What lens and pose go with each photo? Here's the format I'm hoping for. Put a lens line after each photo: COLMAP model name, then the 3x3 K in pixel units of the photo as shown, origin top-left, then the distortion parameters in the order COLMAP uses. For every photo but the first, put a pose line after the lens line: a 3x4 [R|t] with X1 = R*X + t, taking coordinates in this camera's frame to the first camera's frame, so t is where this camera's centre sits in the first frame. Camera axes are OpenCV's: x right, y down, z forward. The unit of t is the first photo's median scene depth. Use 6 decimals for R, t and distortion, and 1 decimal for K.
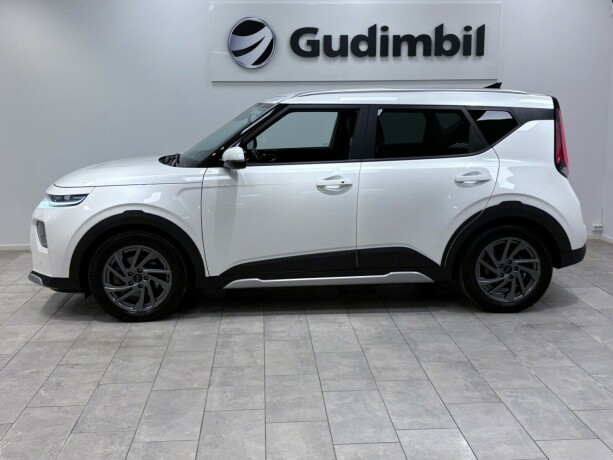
lens RADIAL K [[732.4, 0, 306.5], [0, 732.4, 230.0], [0, 0, 1]] dist [0.210805, -0.755475]
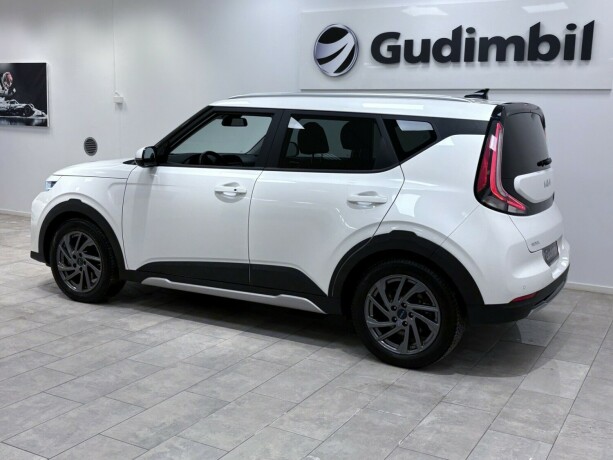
lens RADIAL K [[700.0, 0, 306.5], [0, 700.0, 230.0], [0, 0, 1]] dist [0.119820, -0.335715]
pose [[0.838909, 0.113452, -0.532316, 0.587078], [-0.122827, 0.992267, 0.017910, -0.039959], [0.530231, 0.050357, 0.846356, 0.283808]]
